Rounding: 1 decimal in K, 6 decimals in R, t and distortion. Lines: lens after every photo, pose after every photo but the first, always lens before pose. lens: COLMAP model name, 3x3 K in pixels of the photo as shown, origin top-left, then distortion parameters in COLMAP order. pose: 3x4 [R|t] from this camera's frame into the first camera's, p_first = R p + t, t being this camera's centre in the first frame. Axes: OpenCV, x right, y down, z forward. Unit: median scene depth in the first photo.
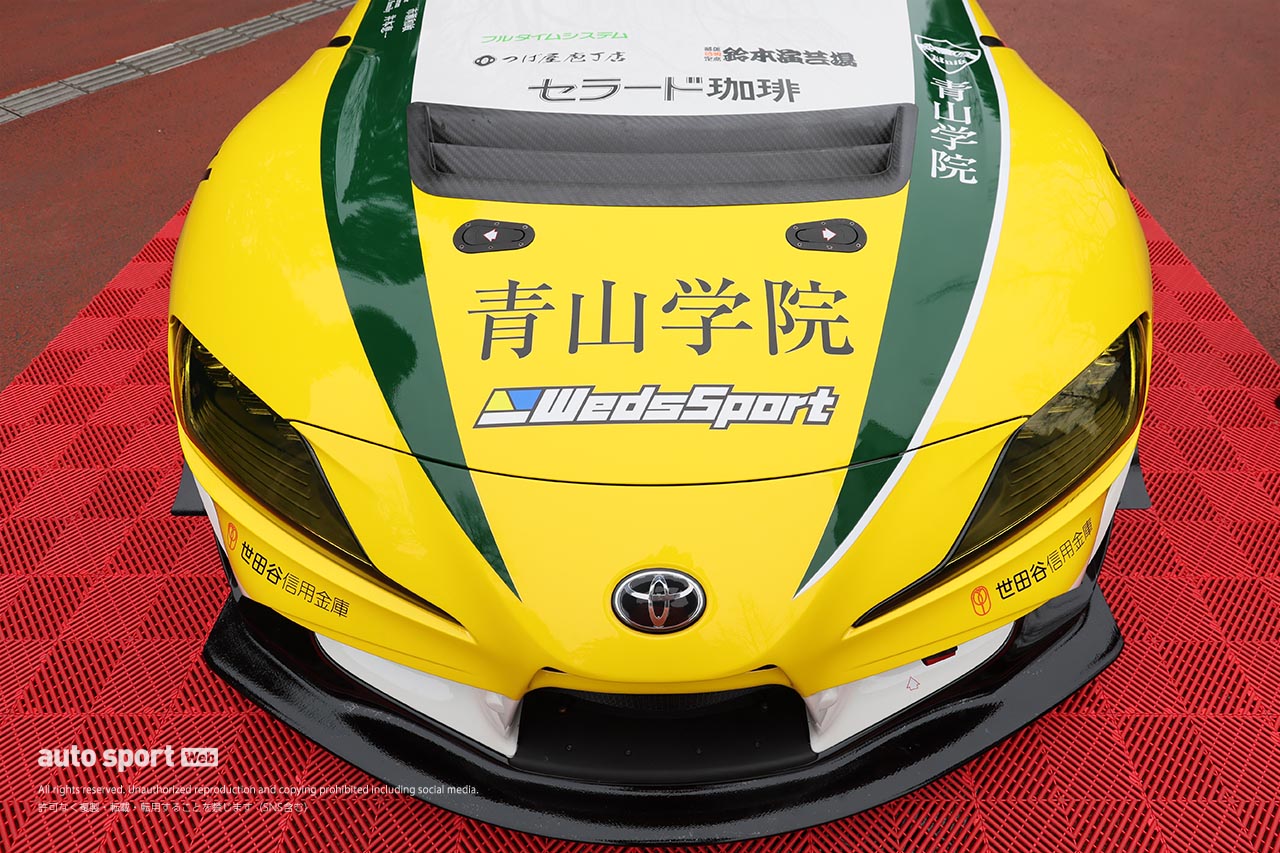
lens RADIAL K [[714.0, 0, 695.5], [0, 714.0, 400.4], [0, 0, 1]] dist [-0.002620, 0.001963]
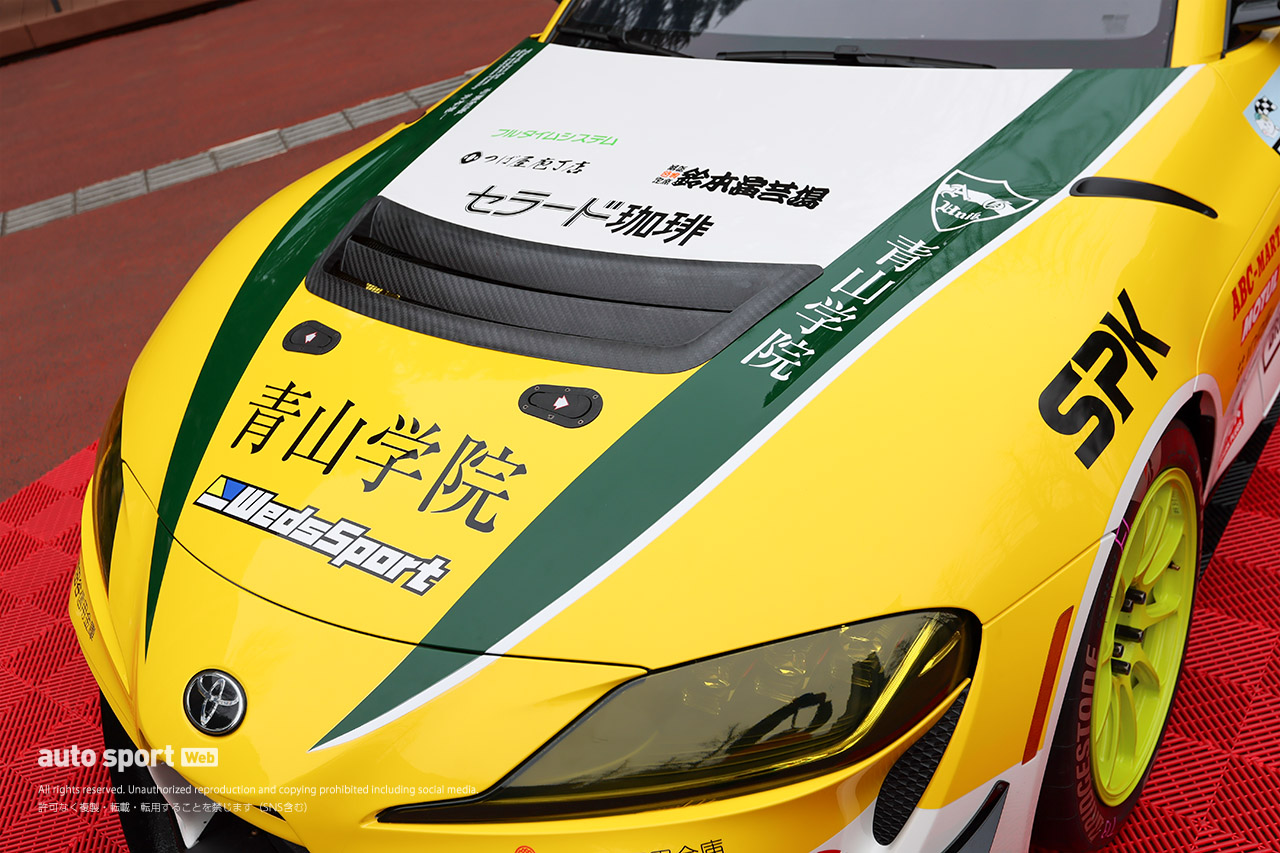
lens RADIAL K [[1255.1, 0, 640.0], [0, 1255.1, 426.5], [0, 0, 1]] dist [-0.004845, 0.001536]
pose [[0.791202, 0.212386, -0.573491, 1.230185], [-0.291990, 0.955160, -0.049104, -0.169171], [0.537346, 0.206305, 0.817739, -0.209712]]
